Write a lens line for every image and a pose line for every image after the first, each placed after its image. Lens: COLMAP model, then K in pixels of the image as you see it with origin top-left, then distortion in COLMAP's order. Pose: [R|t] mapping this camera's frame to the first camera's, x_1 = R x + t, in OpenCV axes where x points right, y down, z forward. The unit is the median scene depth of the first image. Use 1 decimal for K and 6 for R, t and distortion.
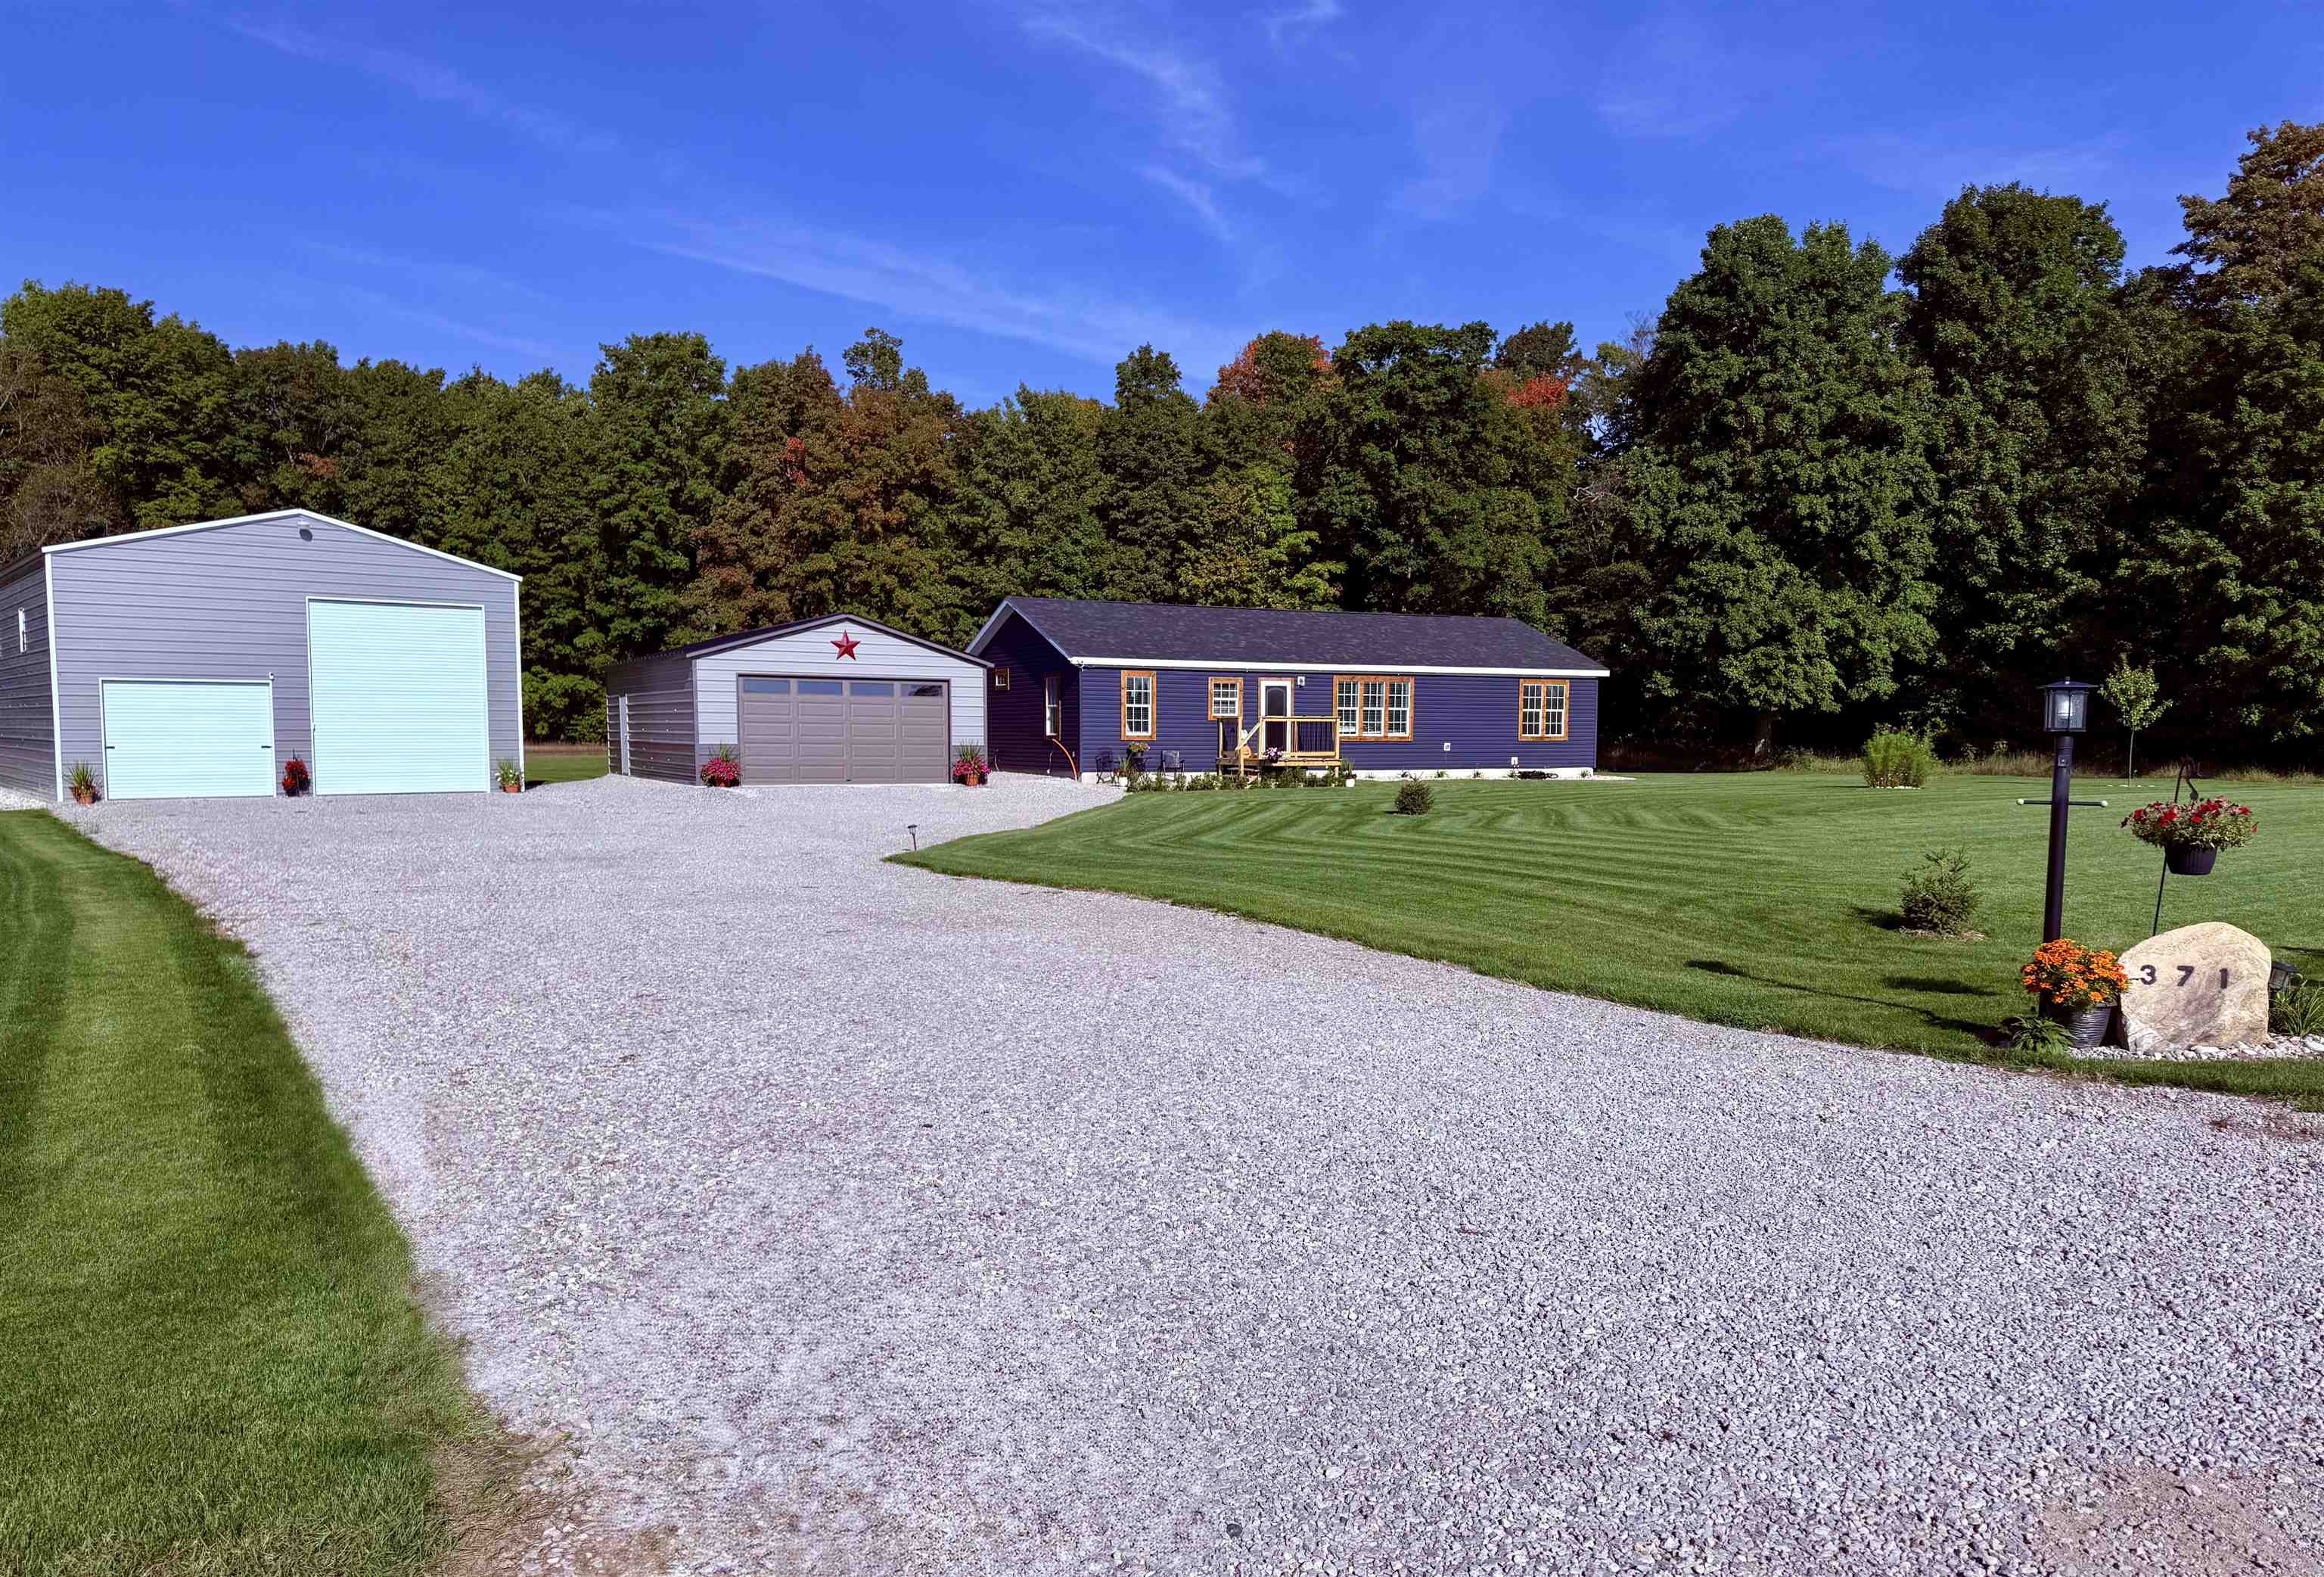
lens RADIAL K [[1707.1, 0, 1162.0], [0, 1707.1, 788.5], [0, 0, 1]] dist [0.047966, -0.001387]
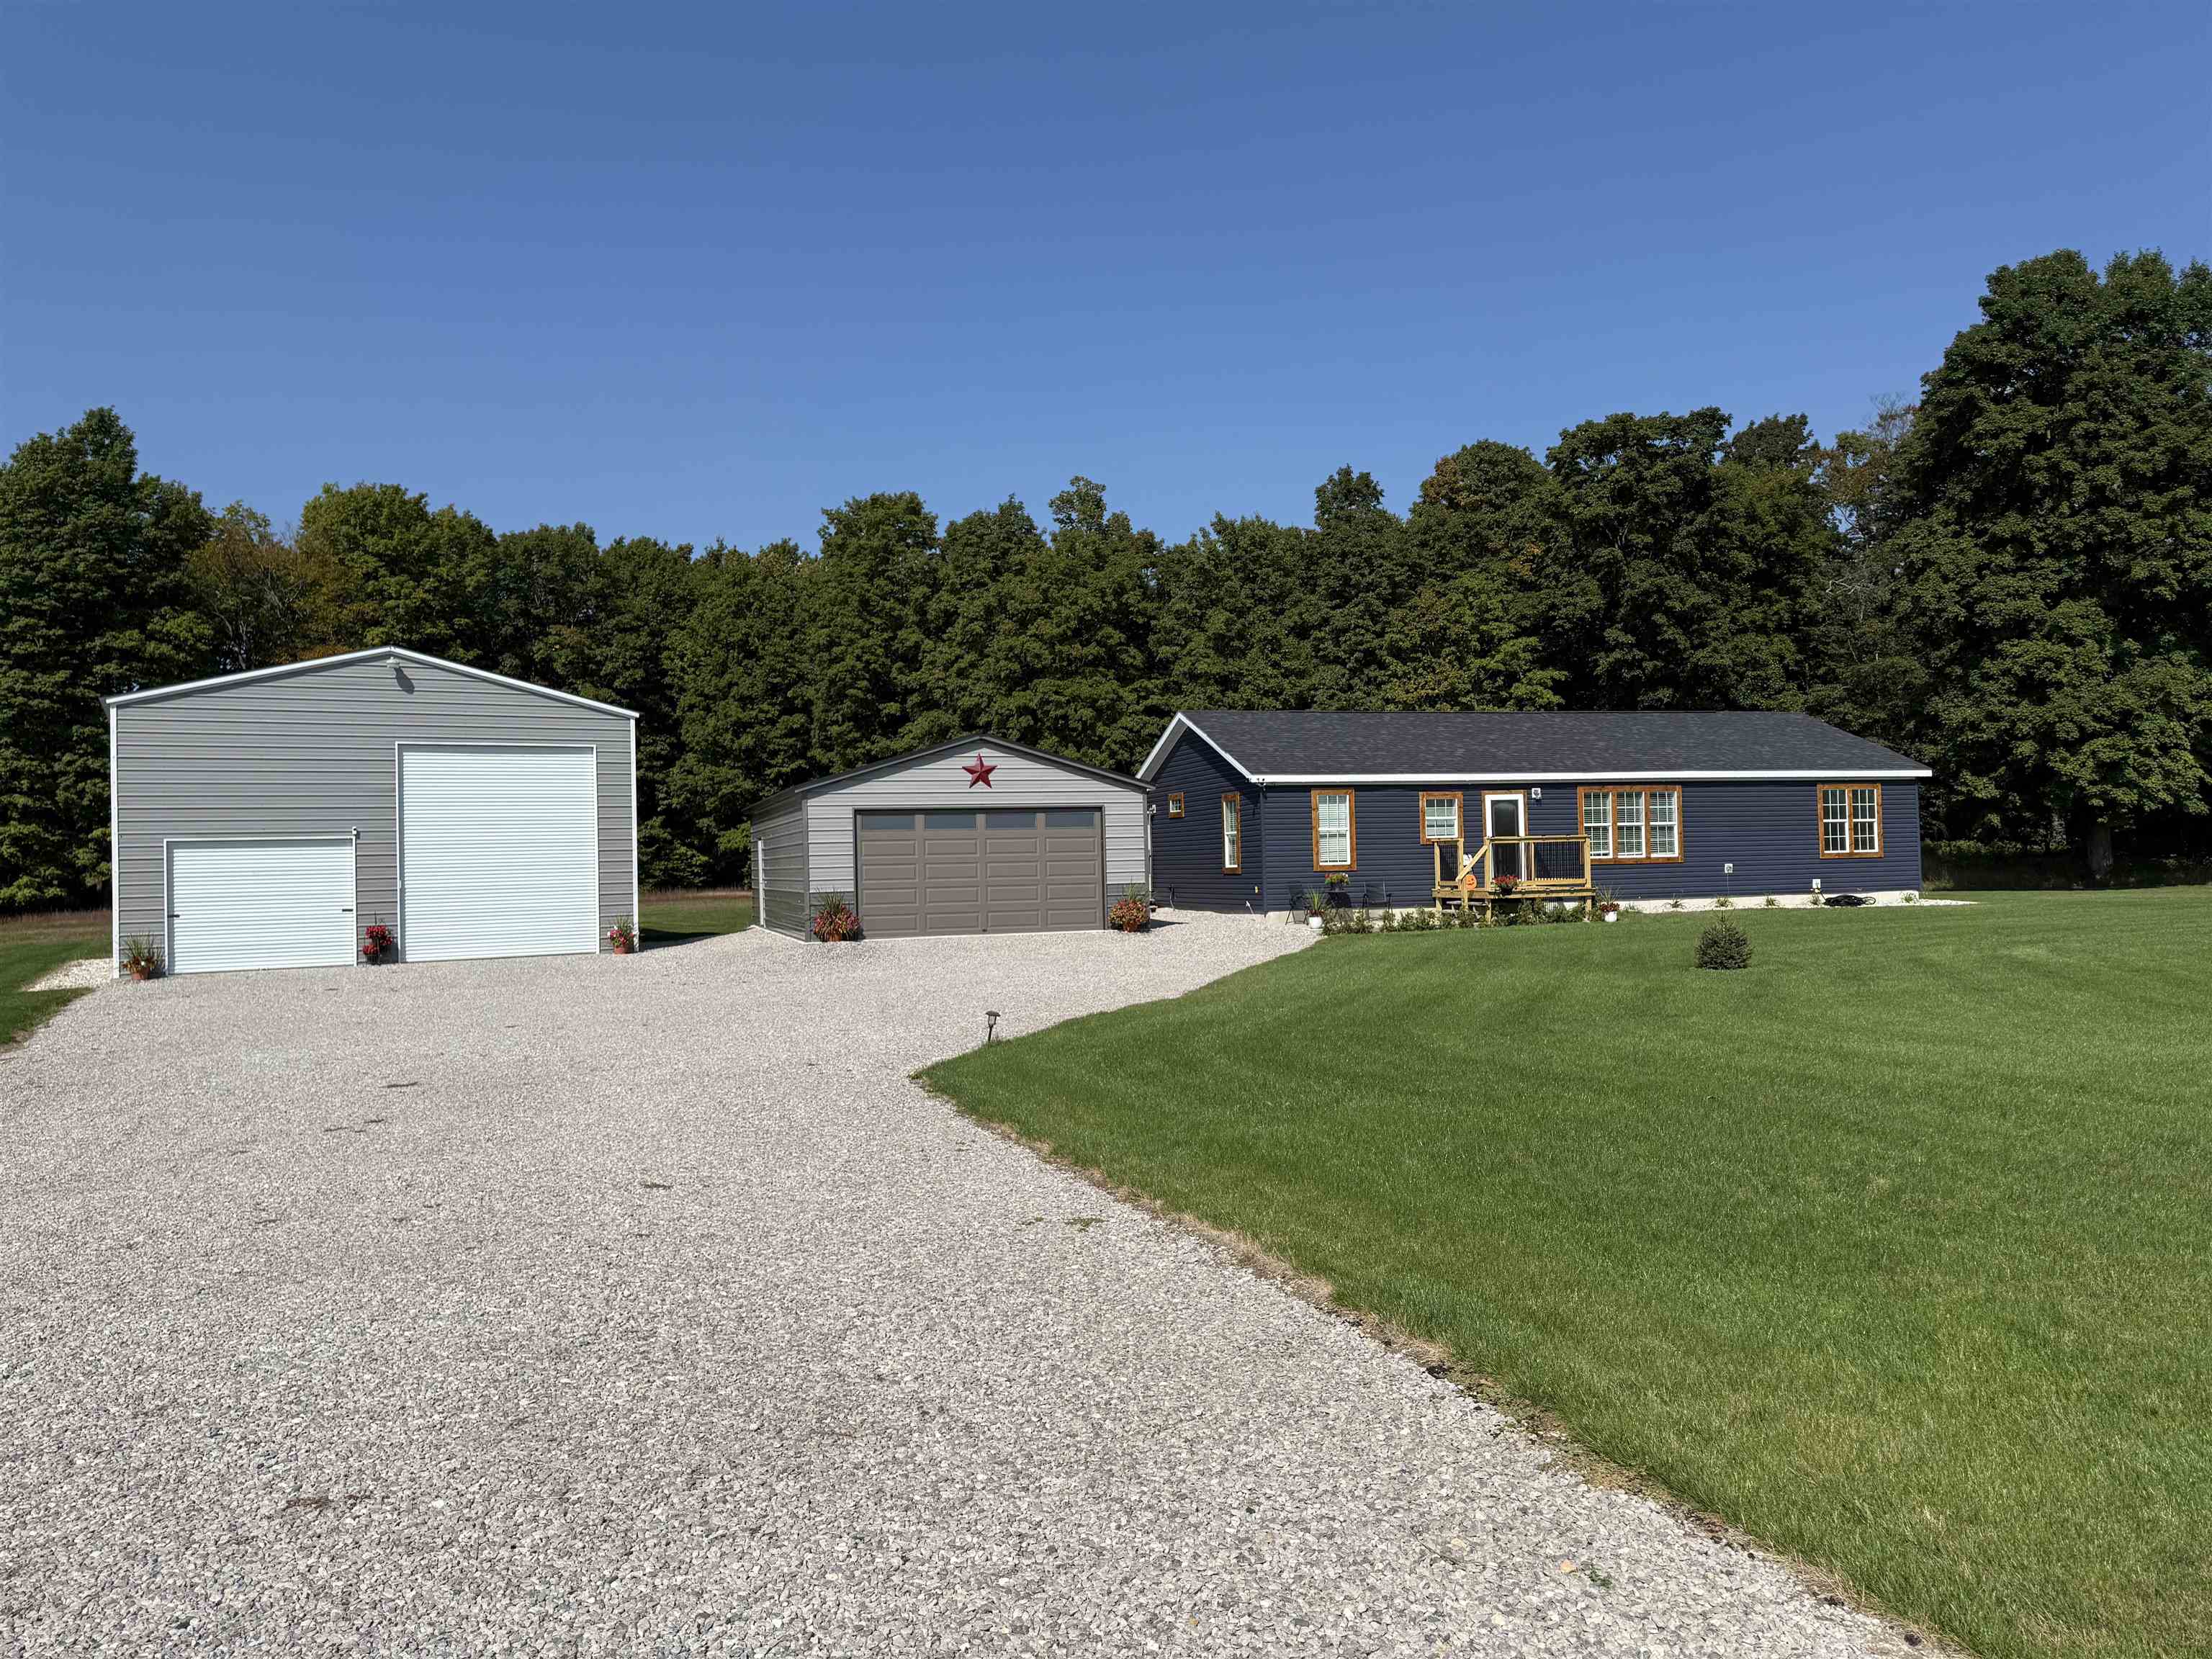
lens RADIAL K [[1566.7, 0, 1106.0], [0, 1566.7, 829.5], [0, 0, 1]] dist [0.113887, -0.107018]
pose [[0.984839, -0.032836, -0.170333, 0.003544], [0.023528, 0.998132, -0.056378, -0.004327], [0.171866, 0.051516, 0.983772, 0.122168]]
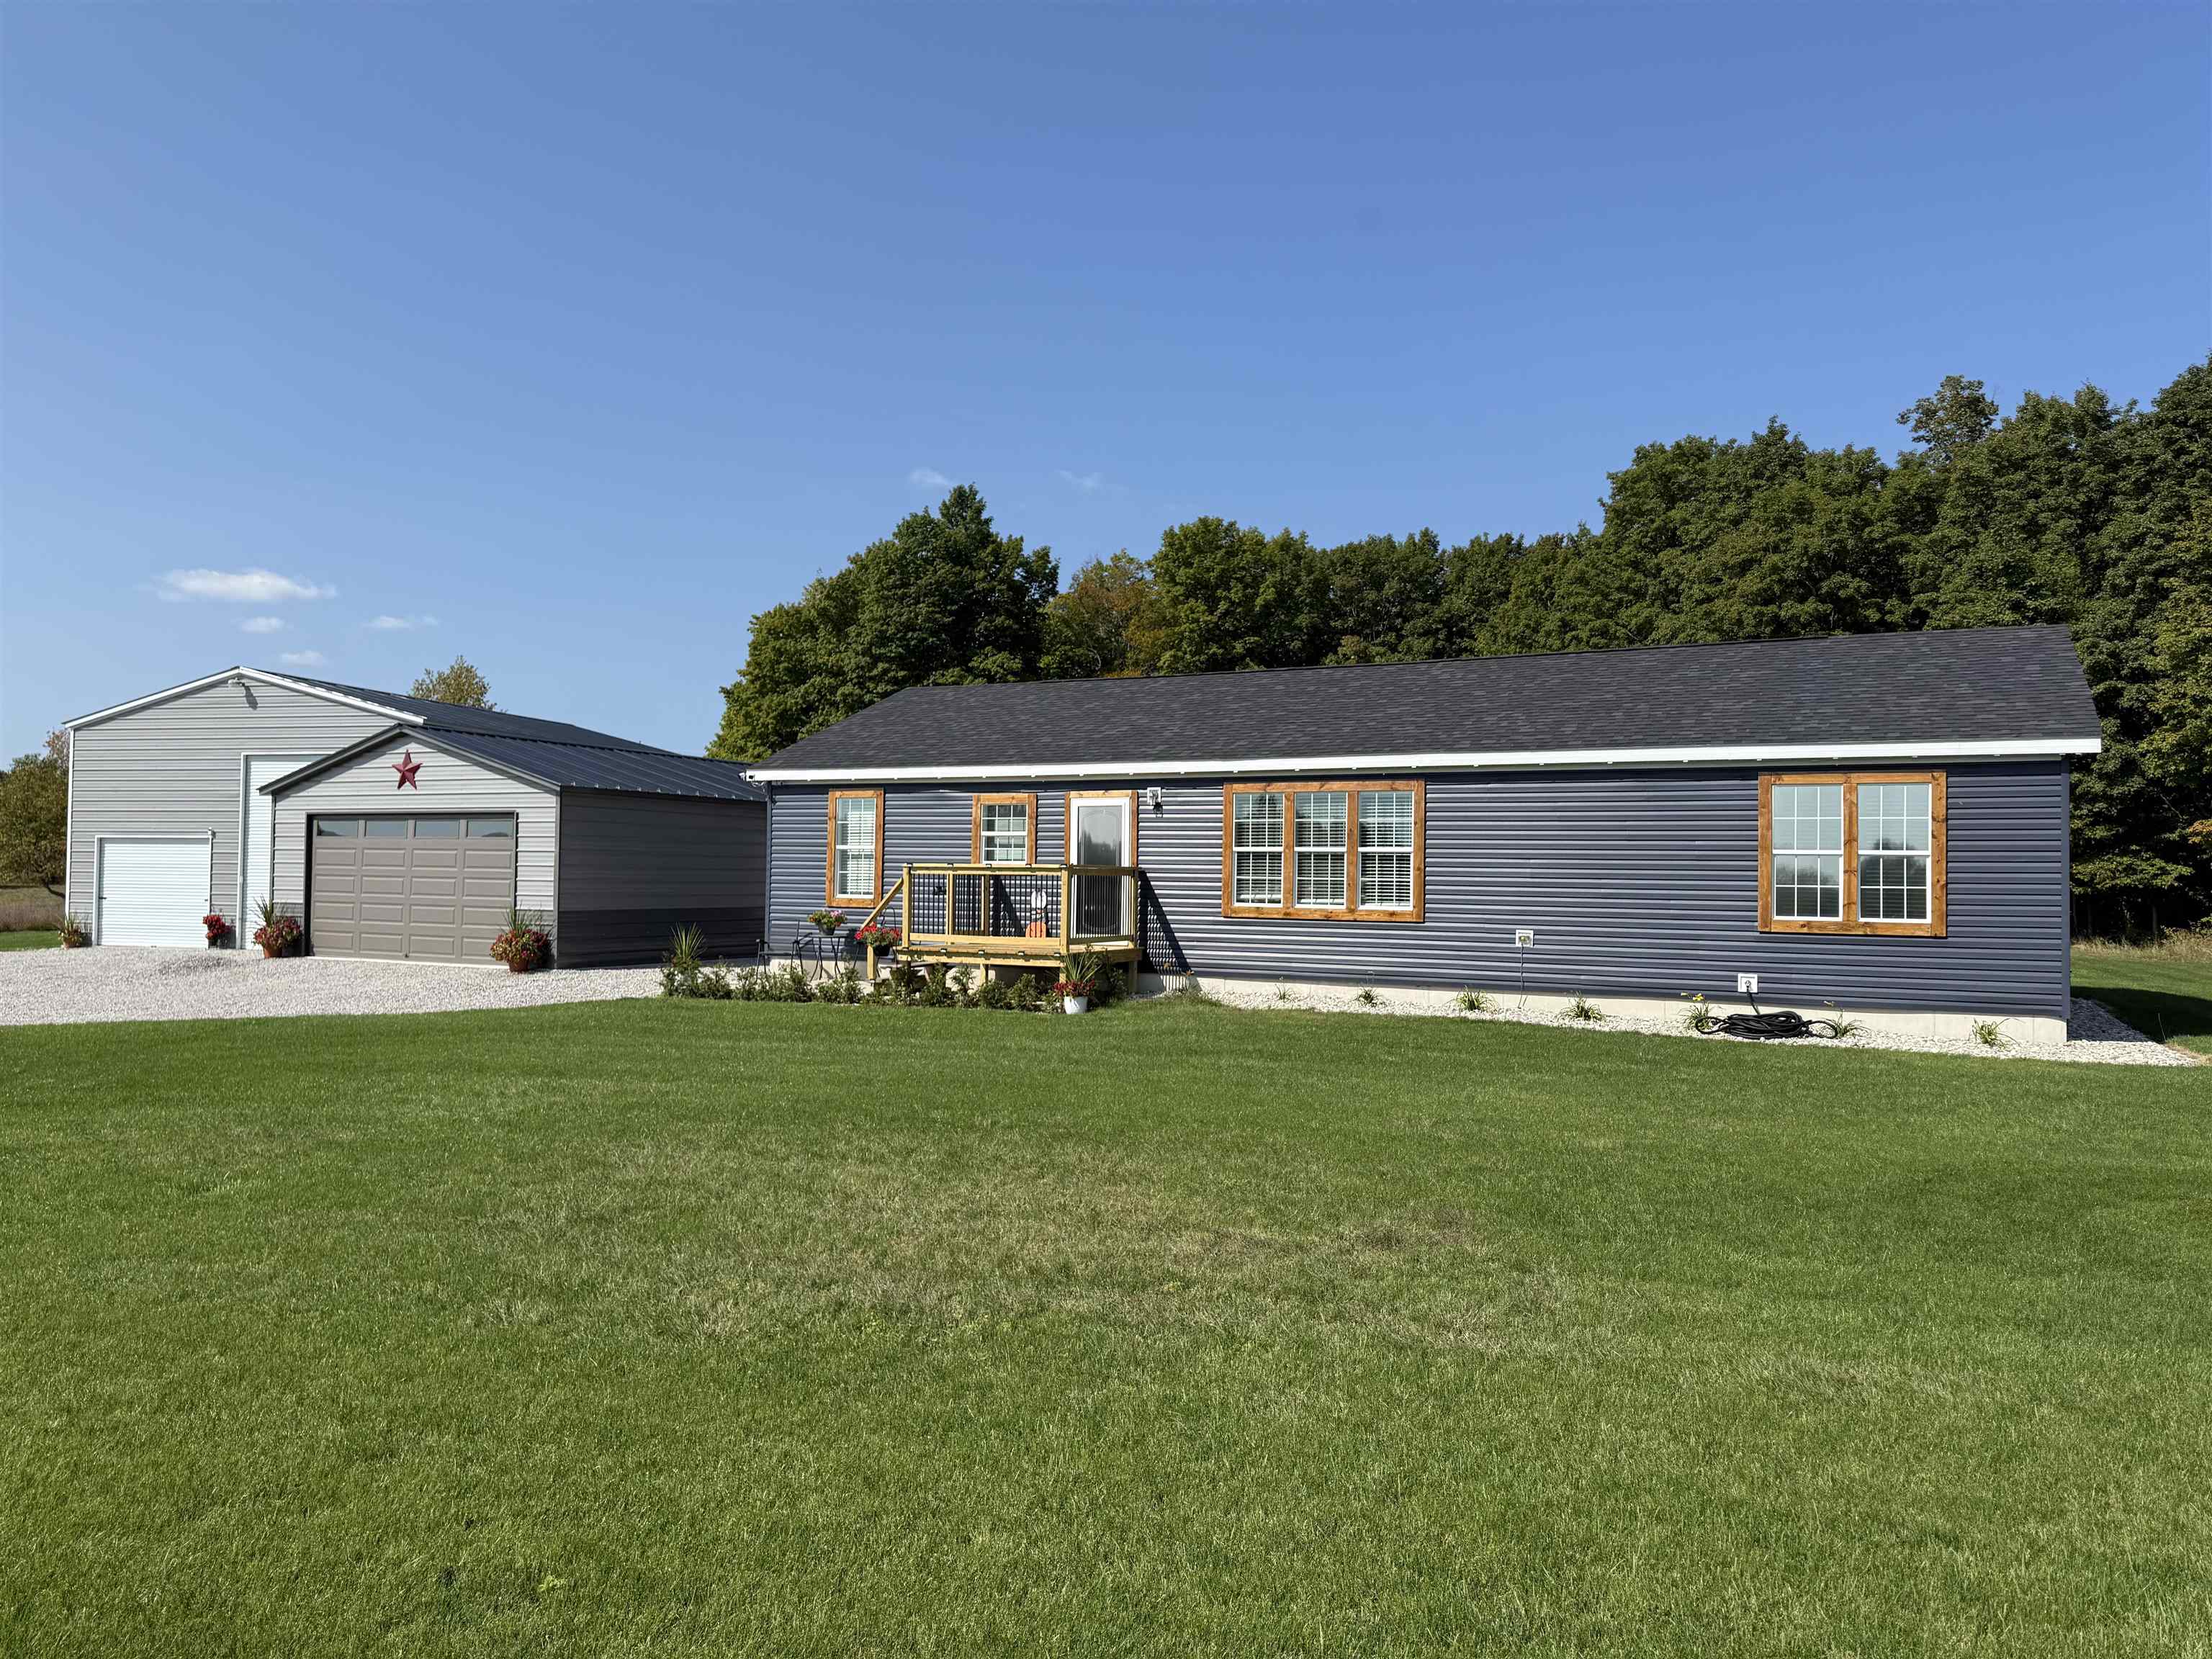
lens RADIAL K [[1566.7, 0, 1106.0], [0, 1566.7, 829.5], [0, 0, 1]] dist [0.113887, -0.107018]
pose [[0.575520, -0.023266, -0.817457, 0.255614], [-0.040351, 0.997570, -0.056800, -0.014985], [0.816792, 0.065675, 0.573183, 0.410871]]
